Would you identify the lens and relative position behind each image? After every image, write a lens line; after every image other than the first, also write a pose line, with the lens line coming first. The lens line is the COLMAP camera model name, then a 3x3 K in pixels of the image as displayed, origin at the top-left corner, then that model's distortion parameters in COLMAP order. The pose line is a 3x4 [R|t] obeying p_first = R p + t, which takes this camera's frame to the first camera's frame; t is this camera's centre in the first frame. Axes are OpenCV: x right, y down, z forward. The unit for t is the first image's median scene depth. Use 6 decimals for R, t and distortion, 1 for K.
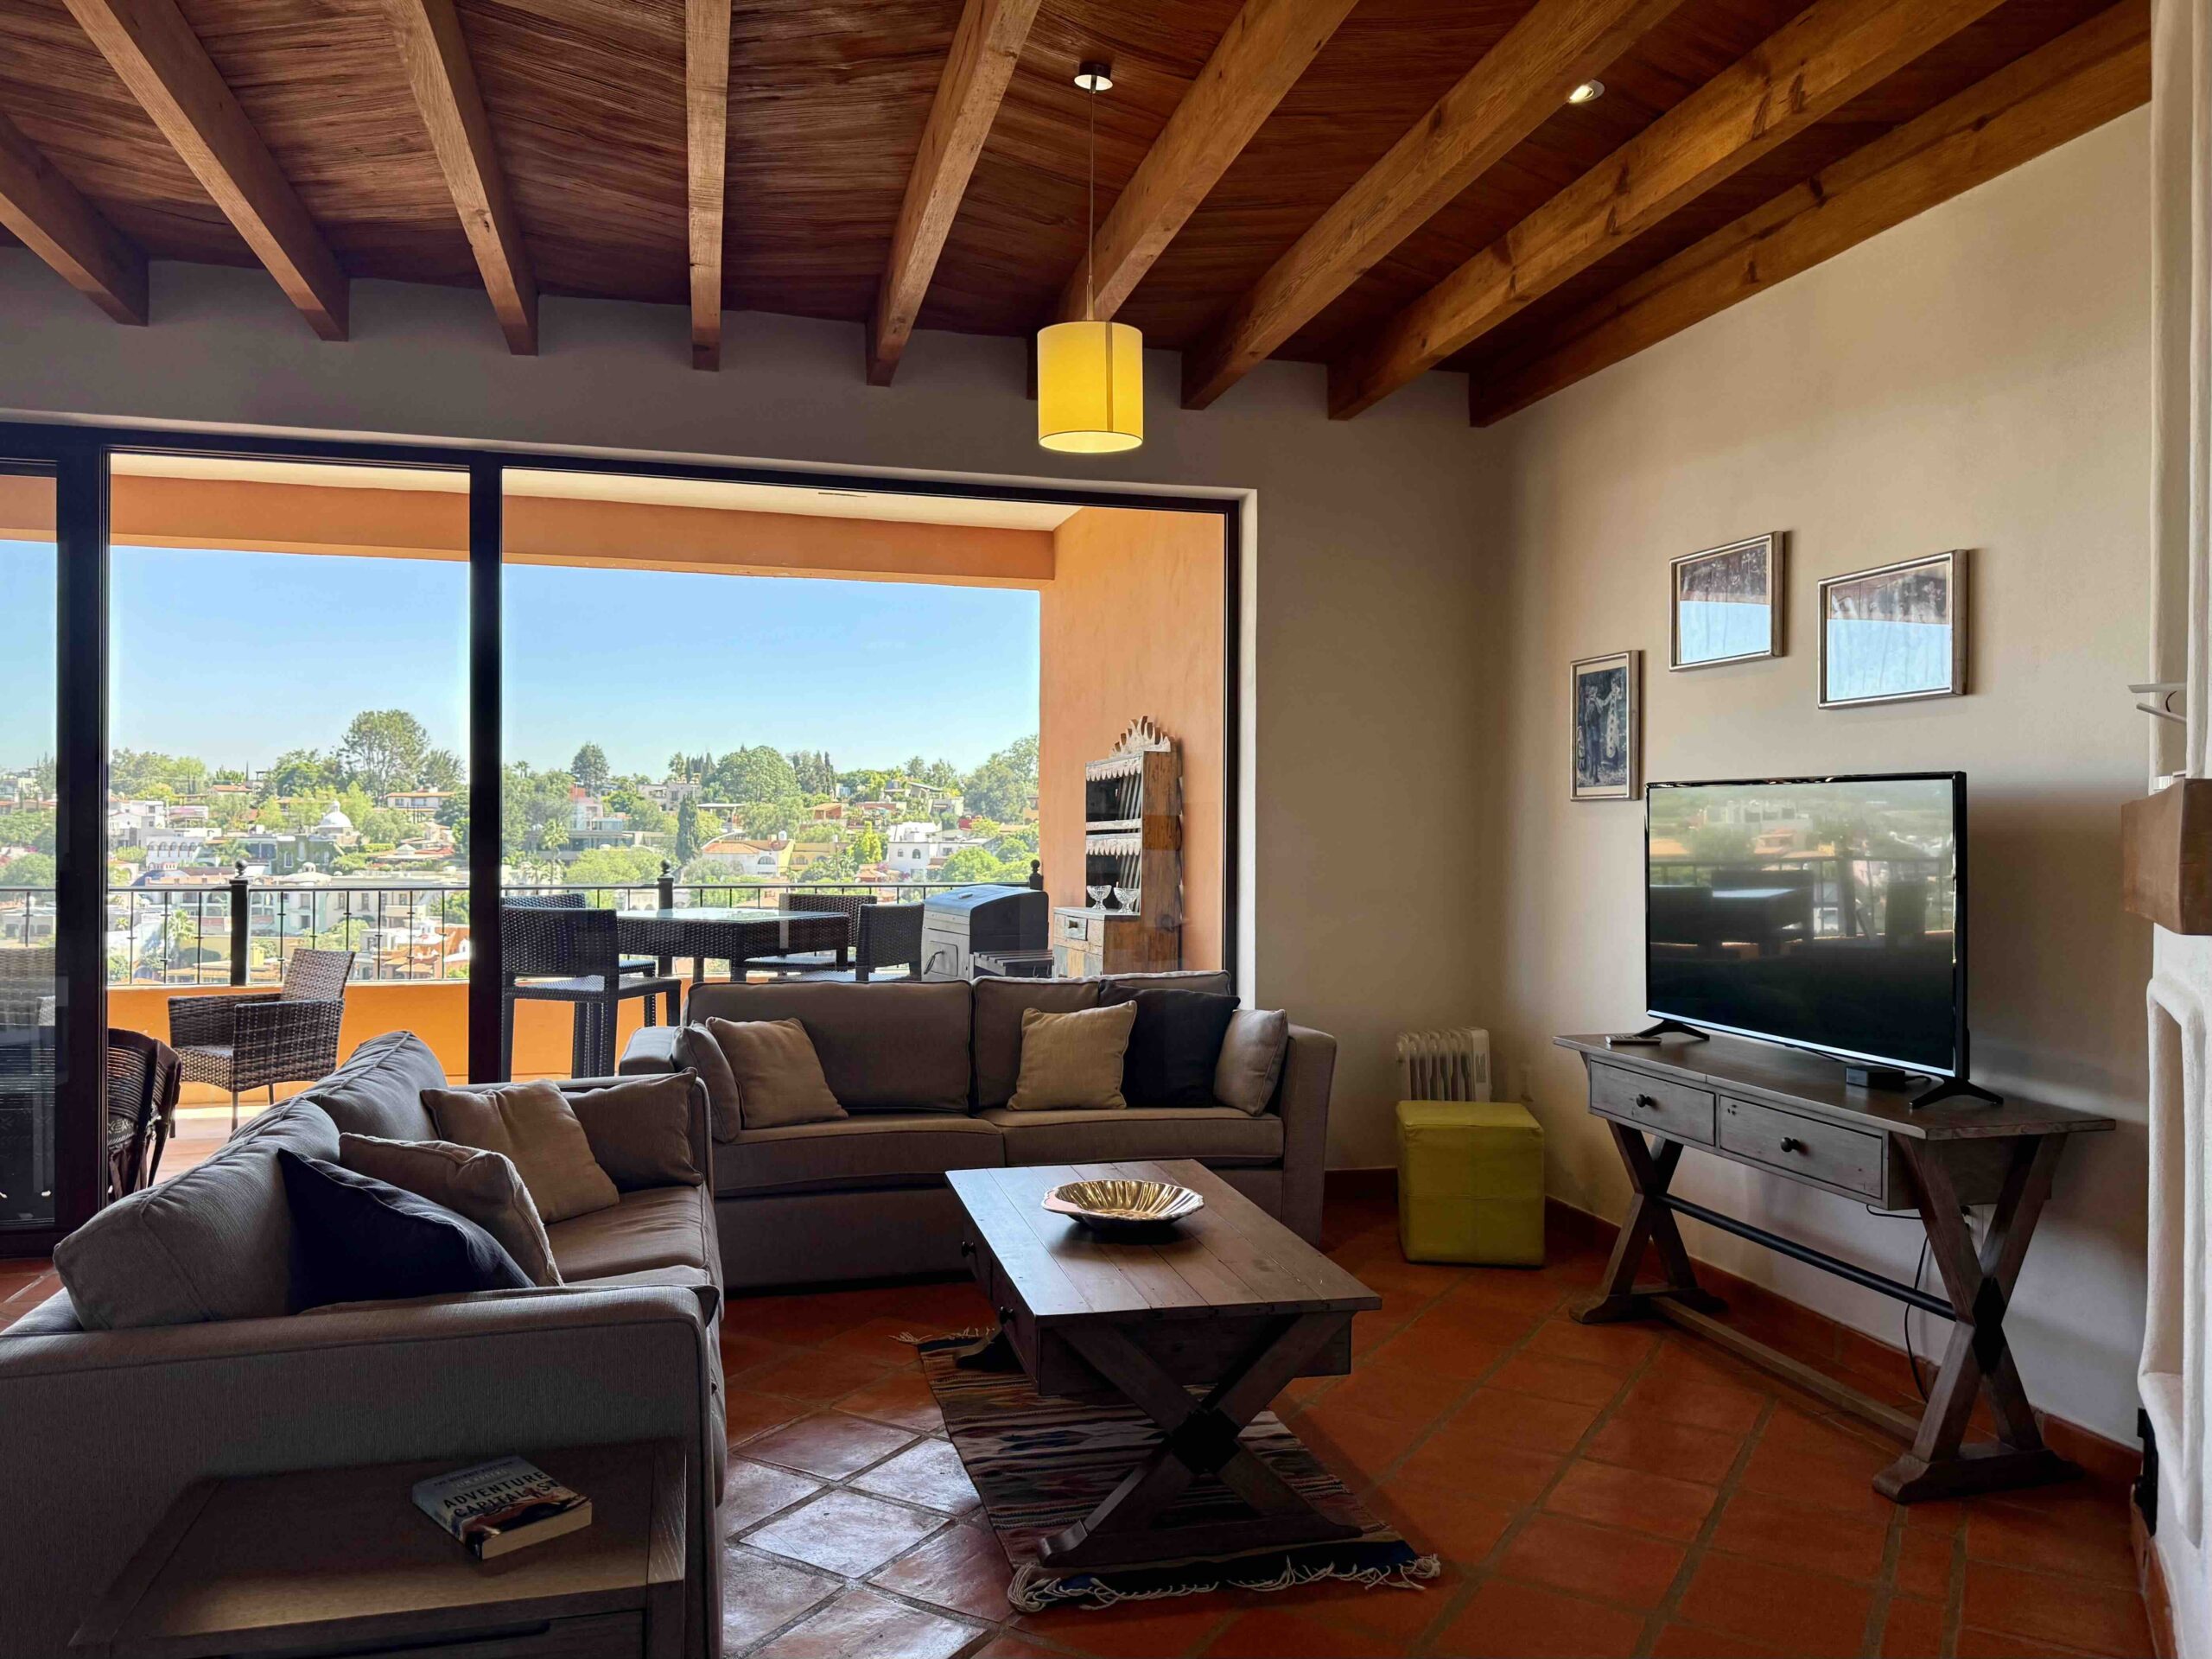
lens RADIAL K [[1572.1, 0, 1112.9], [0, 1572.1, 824.1], [0, 0, 1]] dist [0.062821, -0.100374]
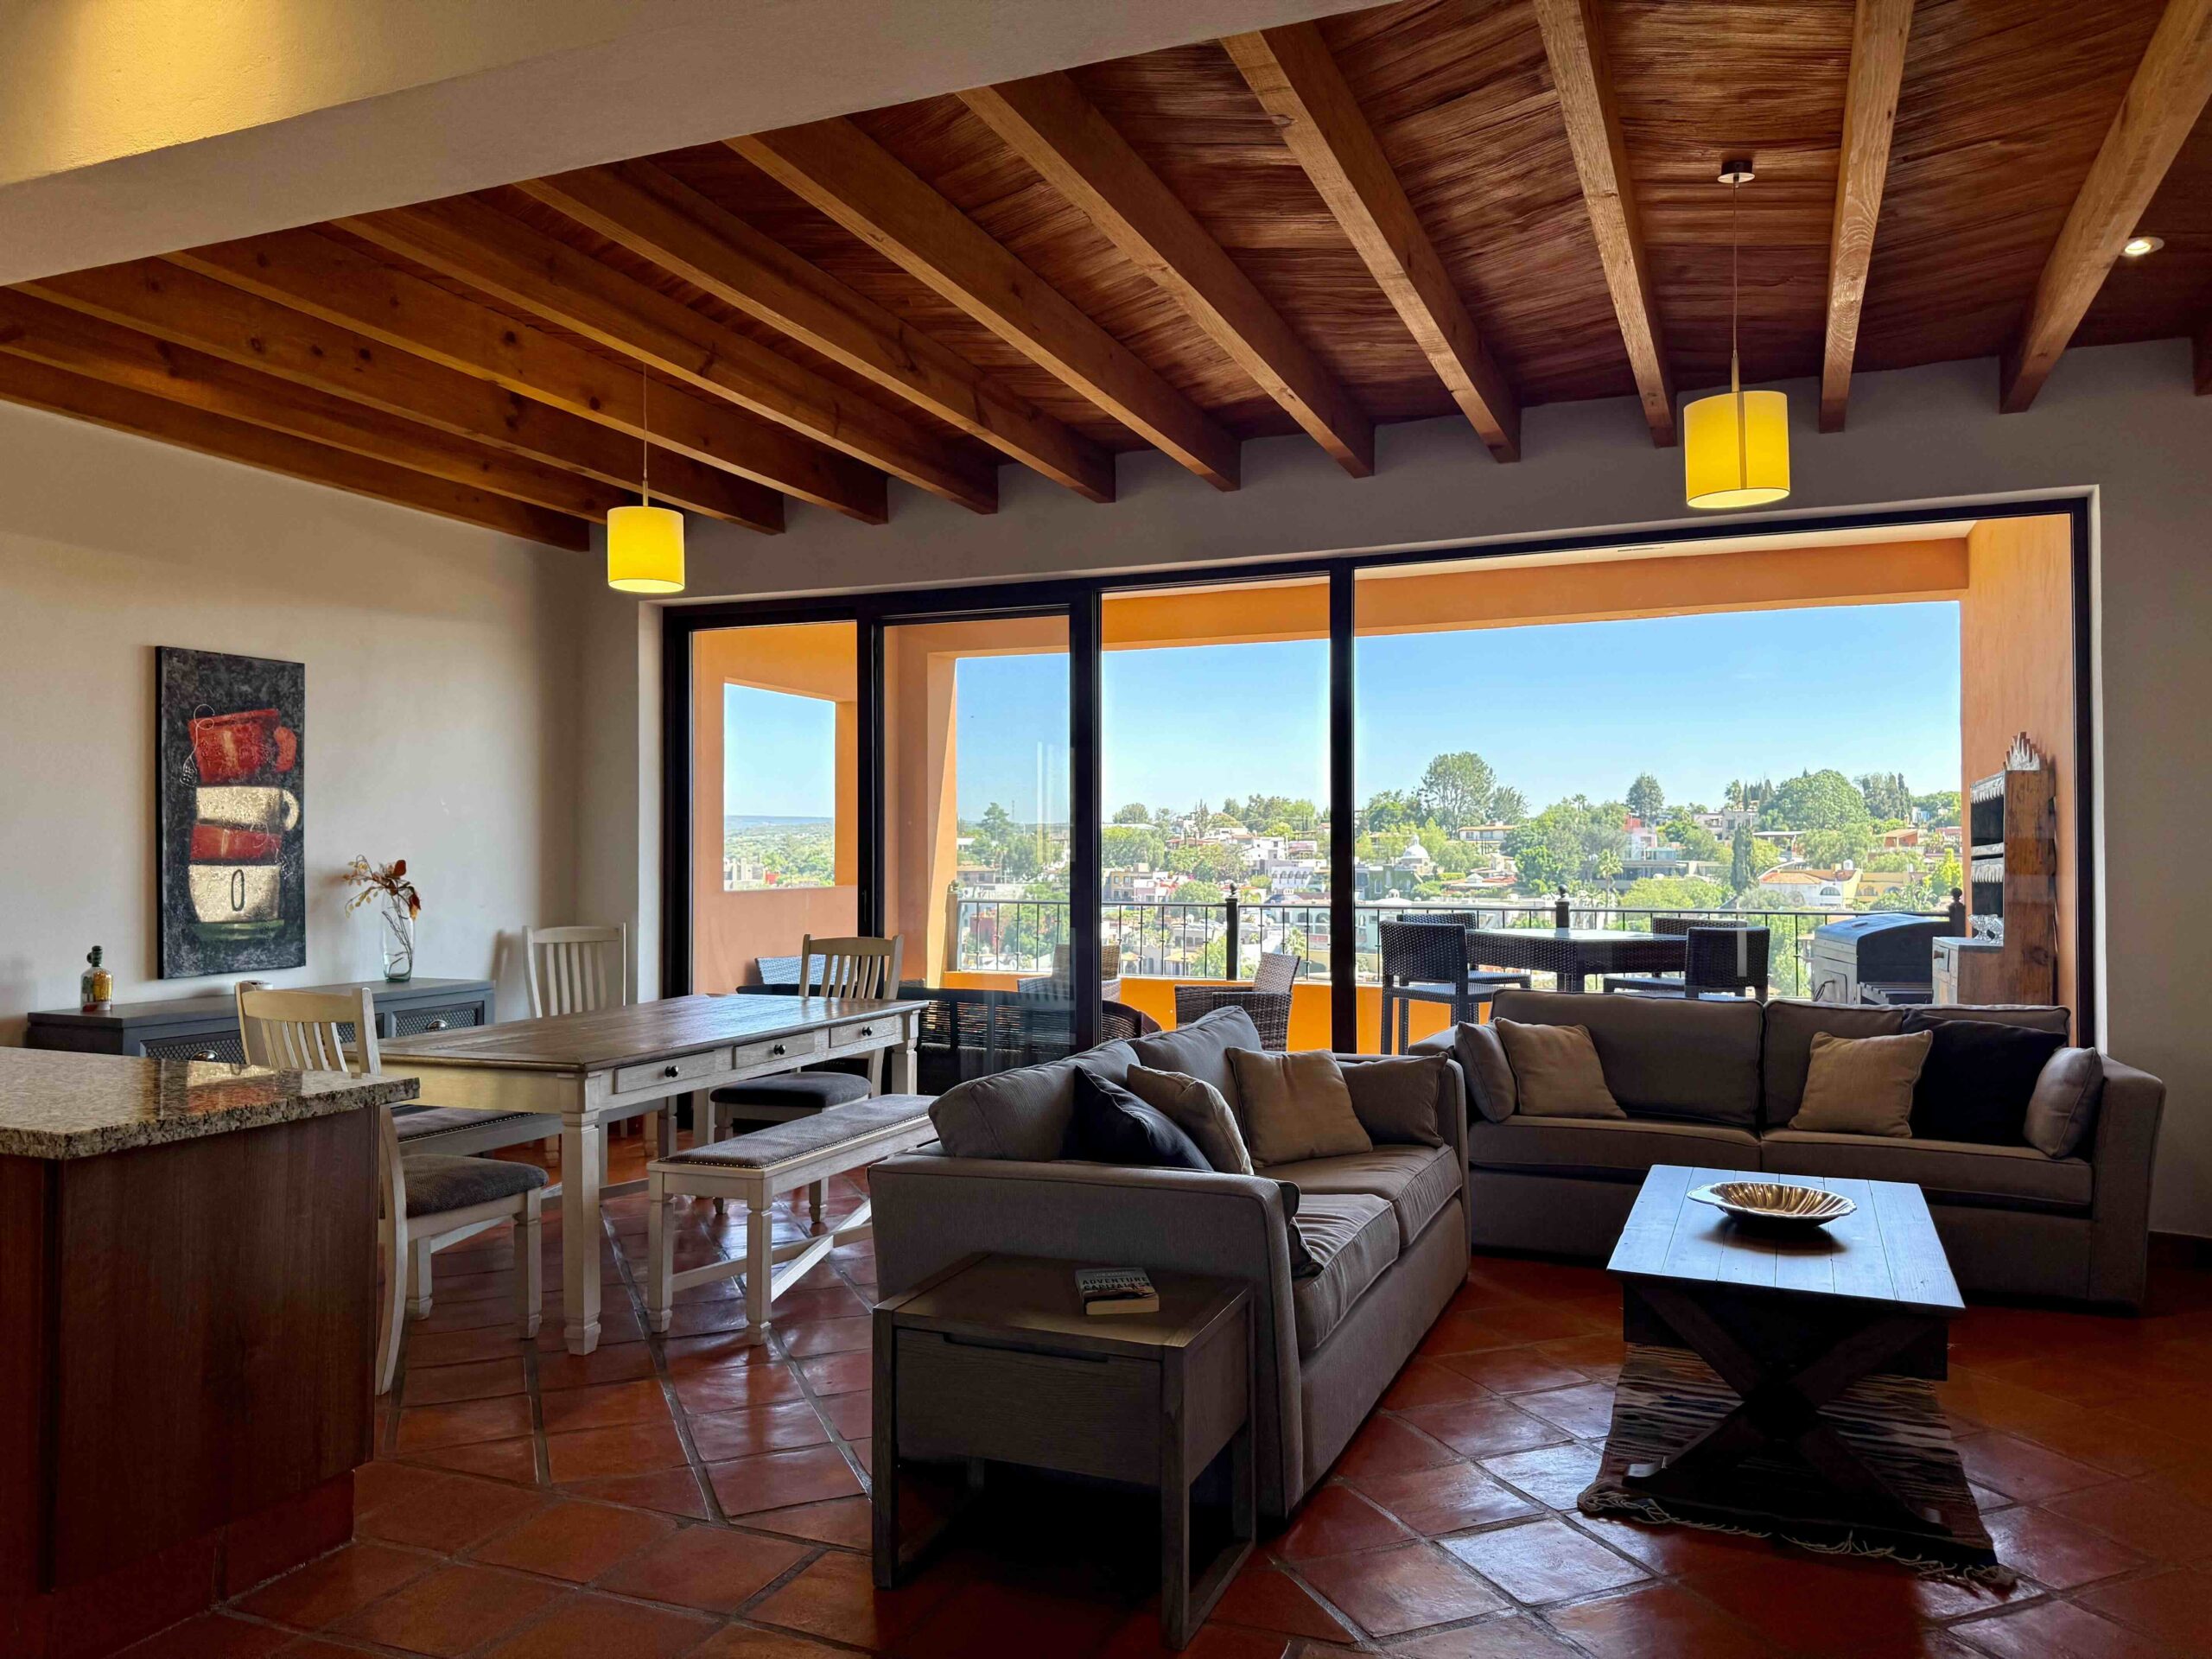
lens RADIAL K [[1549.4, 0, 1117.3], [0, 1549.4, 841.8], [0, 0, 1]] dist [0.095951, -0.147643]
pose [[0.793779, -0.012164, -0.608084, 0.158132], [0.007437, 0.999919, -0.010294, 0.000945], [0.608161, 0.003649, 0.793806, -0.064185]]
